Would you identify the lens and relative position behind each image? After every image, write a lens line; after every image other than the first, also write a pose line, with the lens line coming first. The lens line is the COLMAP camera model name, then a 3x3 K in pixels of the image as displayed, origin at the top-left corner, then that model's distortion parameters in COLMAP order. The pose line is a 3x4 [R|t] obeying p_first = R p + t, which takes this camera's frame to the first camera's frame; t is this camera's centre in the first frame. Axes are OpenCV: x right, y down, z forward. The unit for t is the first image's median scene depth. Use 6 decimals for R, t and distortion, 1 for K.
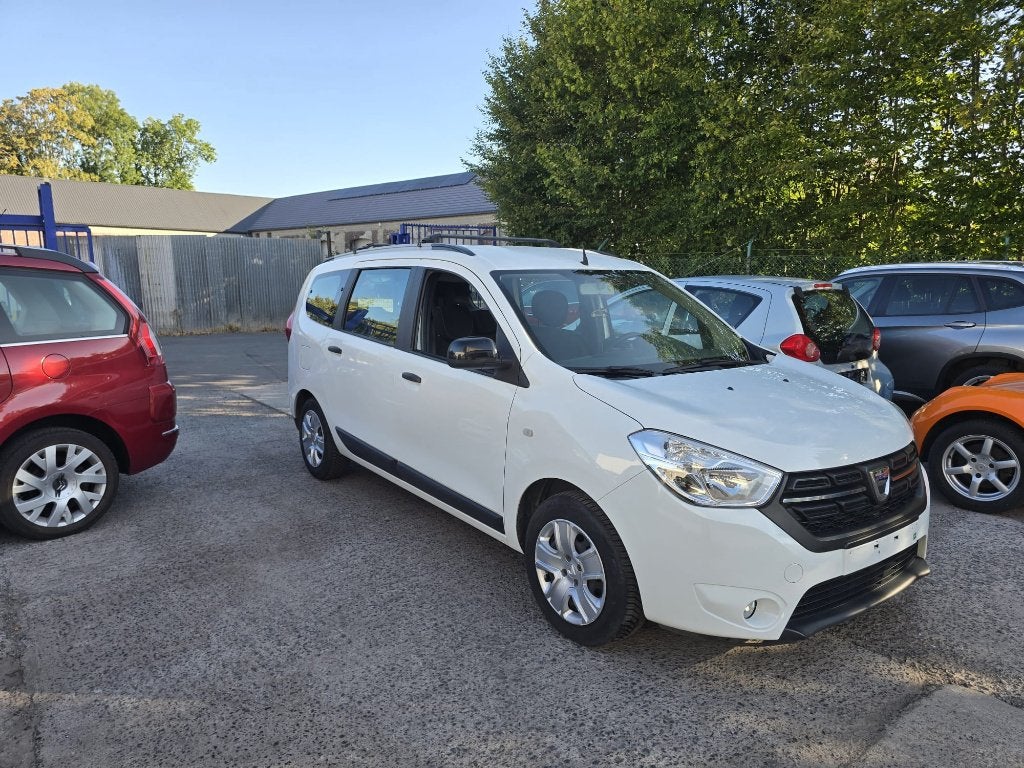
lens RADIAL K [[696.7, 0, 506.2], [0, 696.7, 382.4], [0, 0, 1]] dist [0.048207, -0.042075]
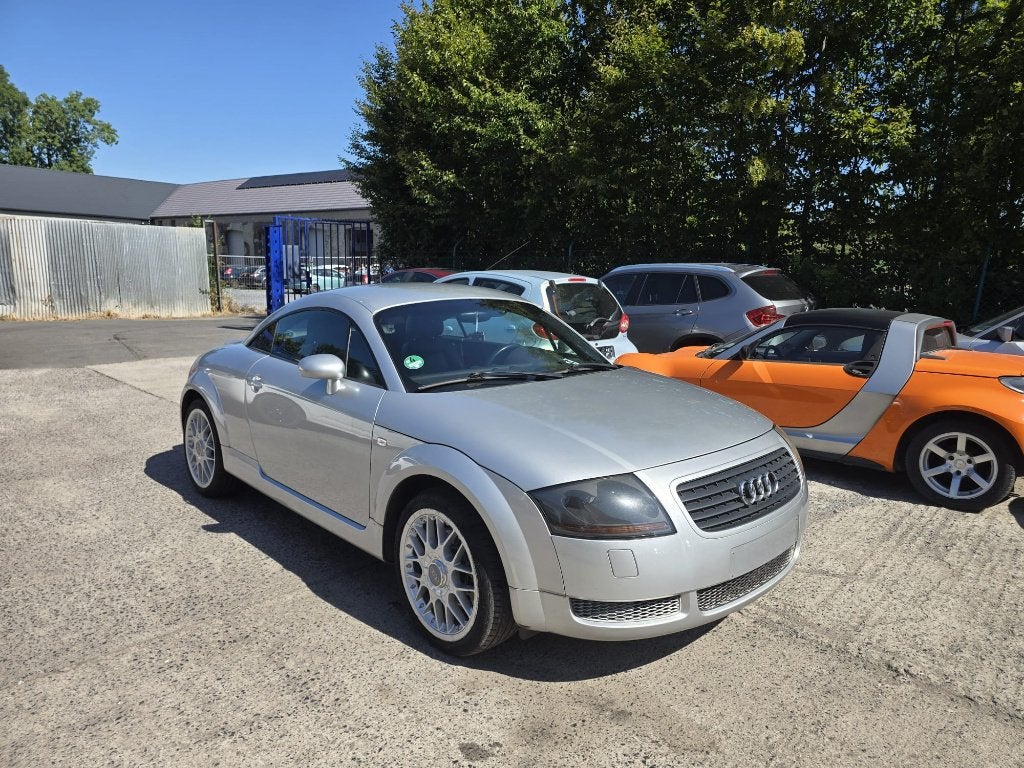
lens RADIAL K [[711.6, 0, 522.1], [0, 711.6, 380.1], [0, 0, 1]] dist [0.012811, -0.014154]
pose [[0.992685, 0.007590, 0.120492, 0.123019], [-0.007174, 0.999967, -0.003886, 0.027943], [-0.120517, 0.002993, 0.992707, -0.140069]]
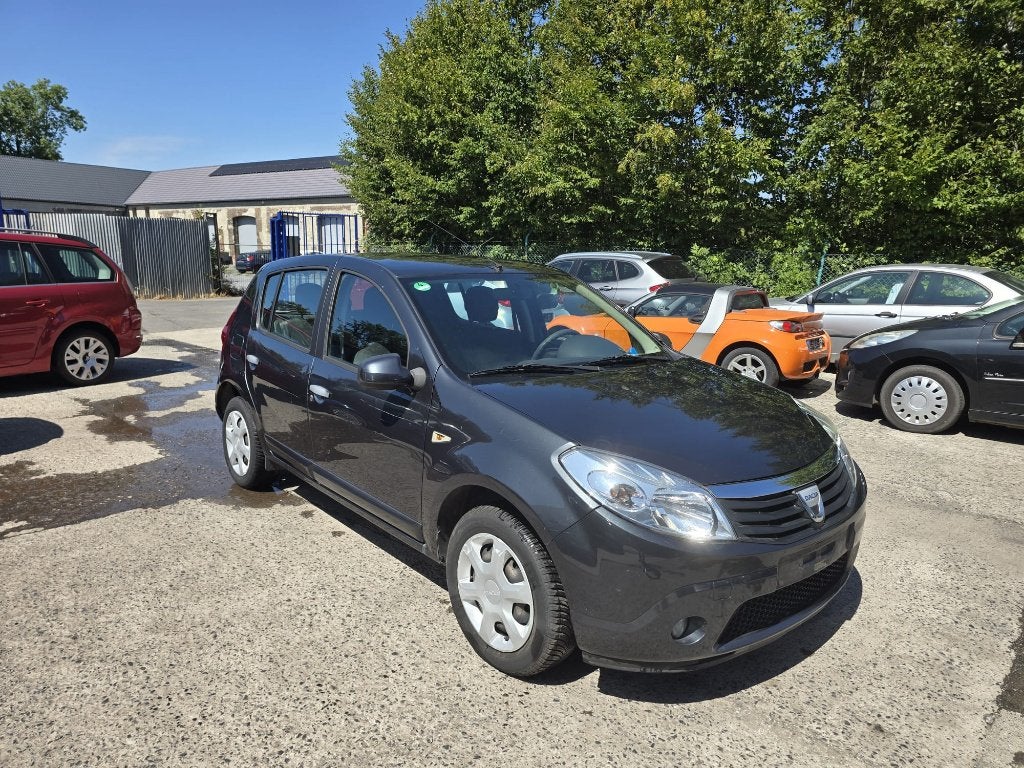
lens RADIAL K [[696.7, 0, 505.1], [0, 696.7, 377.6], [0, 0, 1]] dist [0.048207, -0.042075]
pose [[0.988924, -0.007442, 0.148235, 0.082054], [0.004442, 0.999779, 0.020560, 0.062362], [-0.148355, -0.019674, 0.988738, -0.412864]]
